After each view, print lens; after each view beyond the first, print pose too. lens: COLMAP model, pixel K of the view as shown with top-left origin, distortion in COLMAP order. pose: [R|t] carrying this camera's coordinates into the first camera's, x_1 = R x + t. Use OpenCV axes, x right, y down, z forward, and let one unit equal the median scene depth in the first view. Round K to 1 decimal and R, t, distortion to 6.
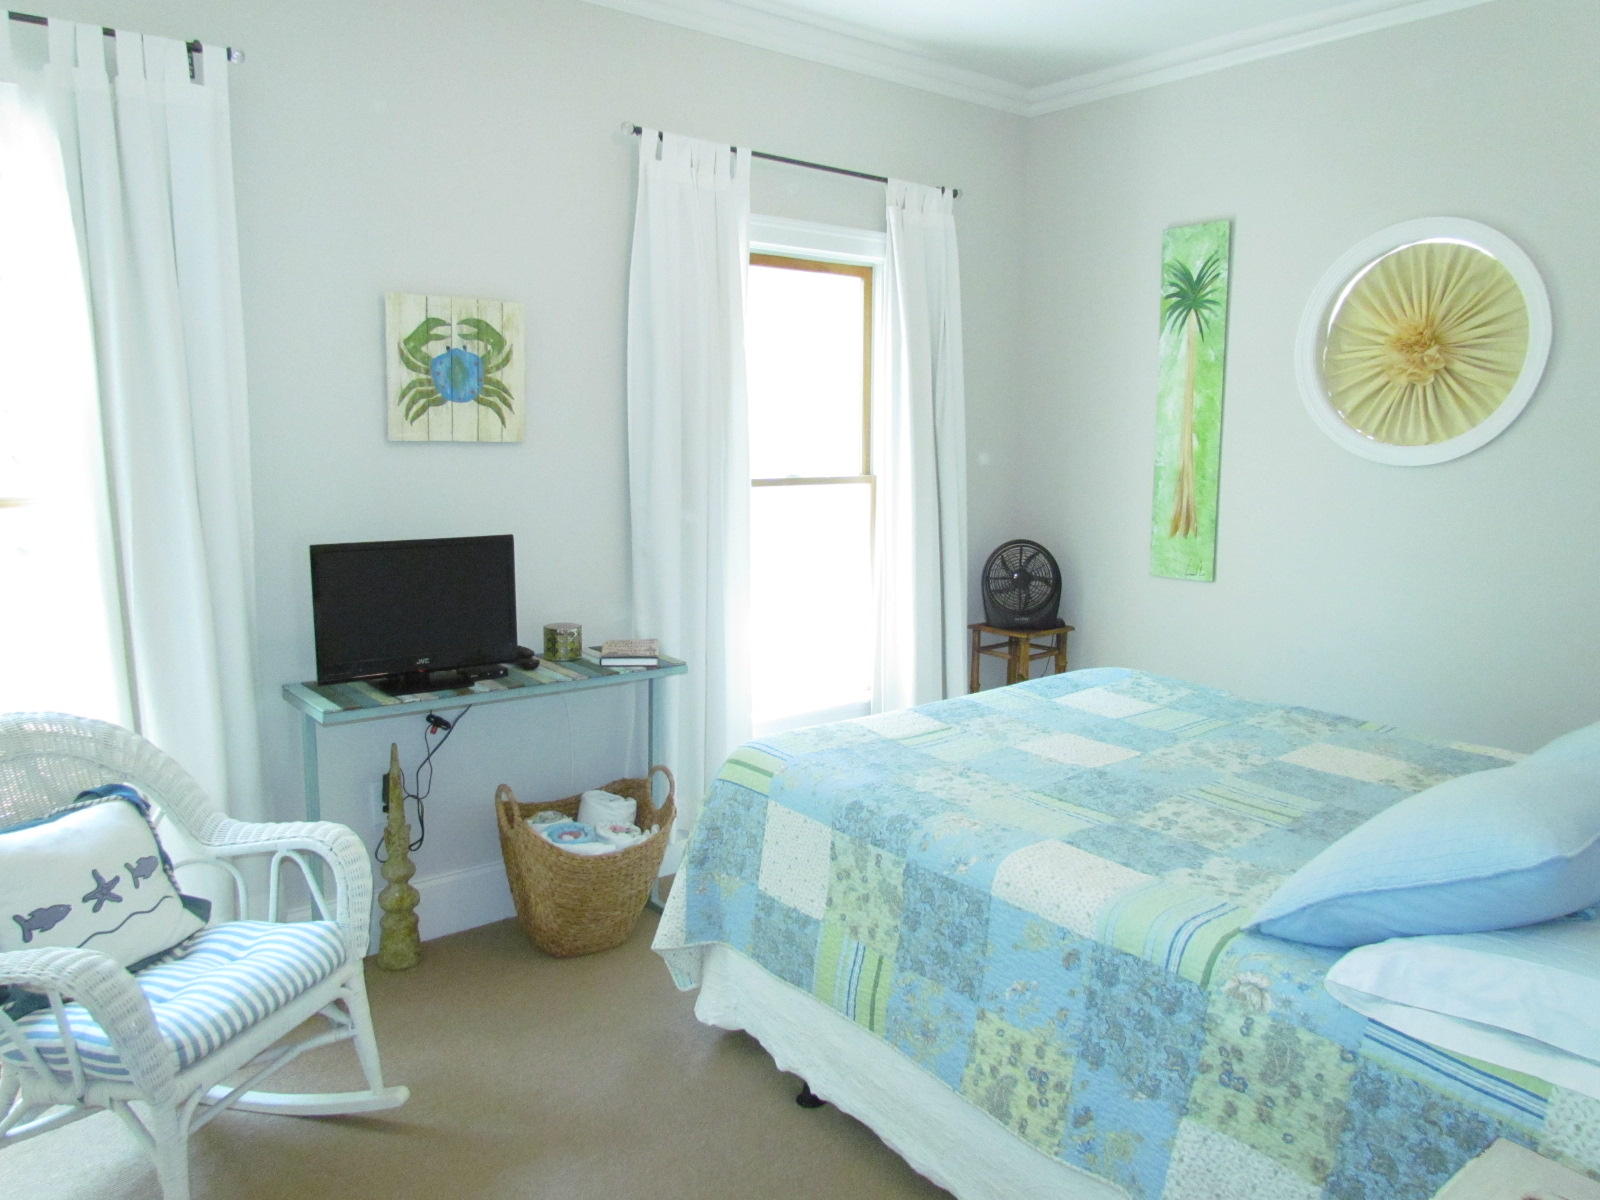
lens RADIAL K [[1152.5, 0, 795.2], [0, 1152.5, 604.1], [0, 0, 1]] dist [-0.046365, 0.021366]
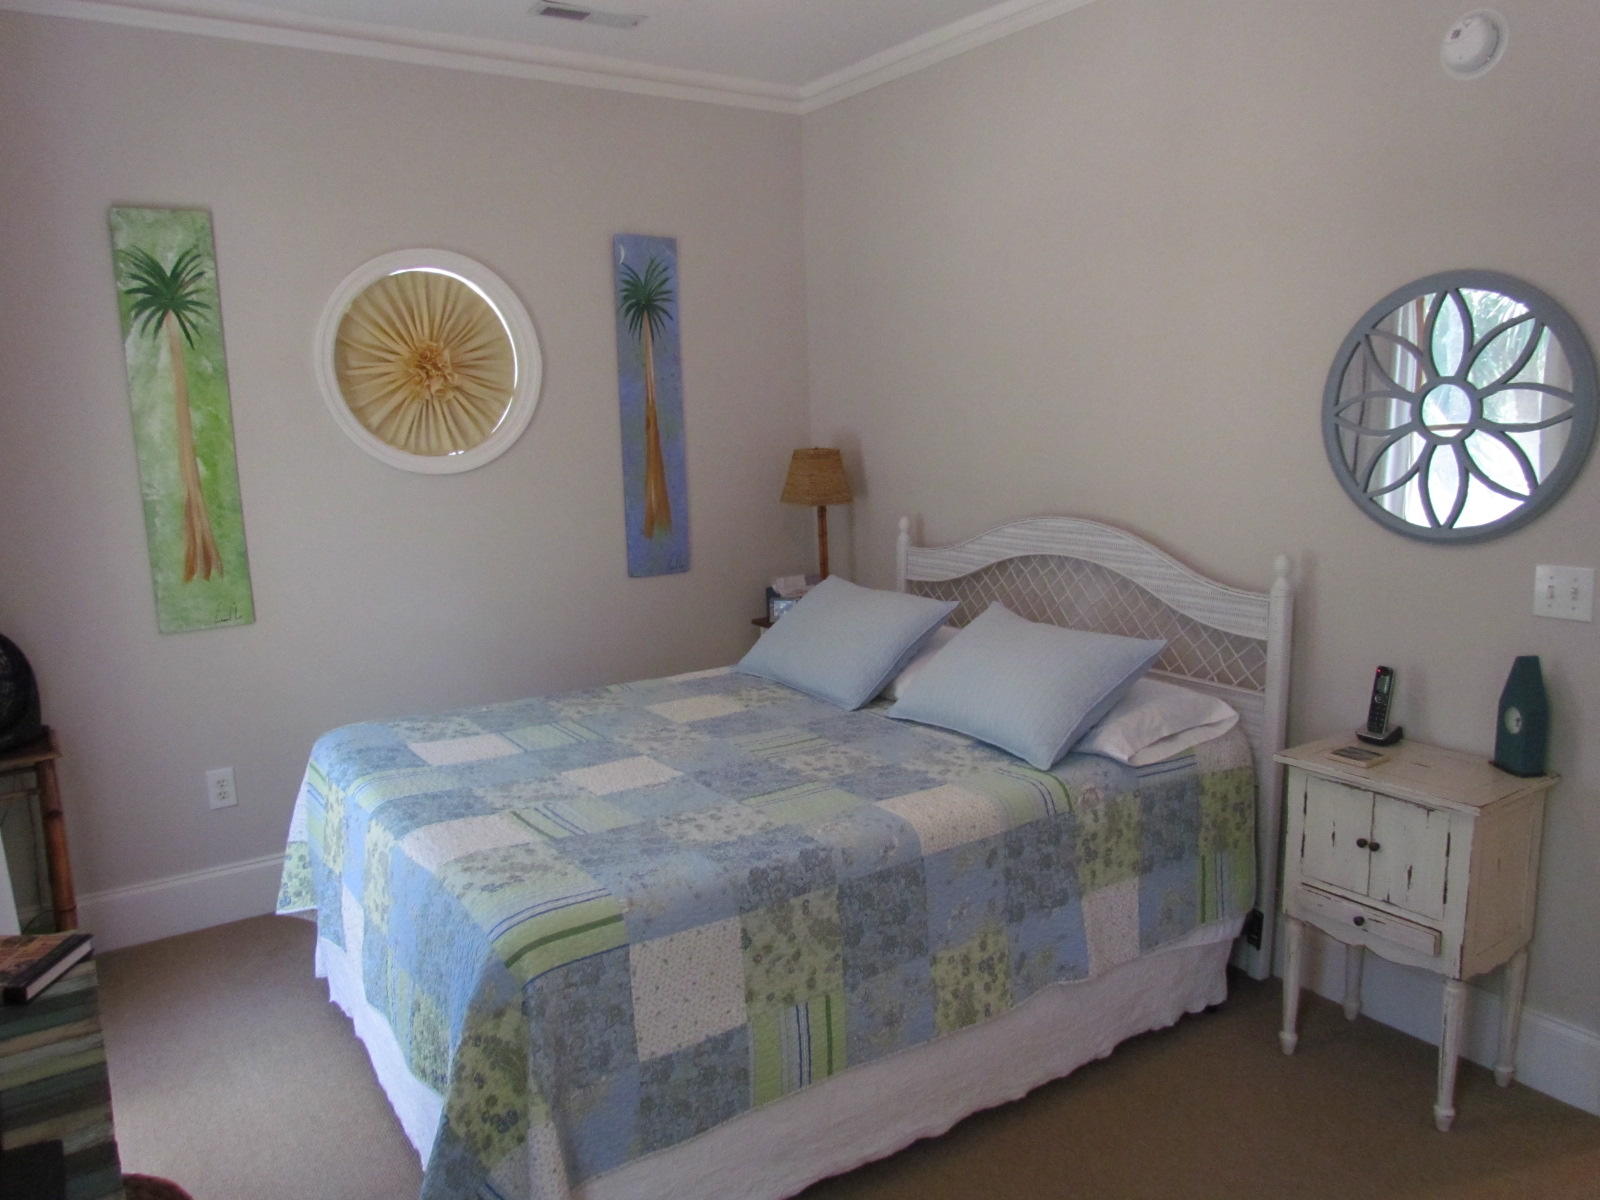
lens RADIAL K [[1152.5, 0, 796.1], [0, 1152.5, 588.4], [0, 0, 1]] dist [-0.046365, 0.021366]
pose [[0.056503, -0.162401, 0.985106, -0.741575], [0.177122, 0.972662, 0.150190, -0.160685], [-0.982566, 0.165998, 0.083723, 0.796557]]
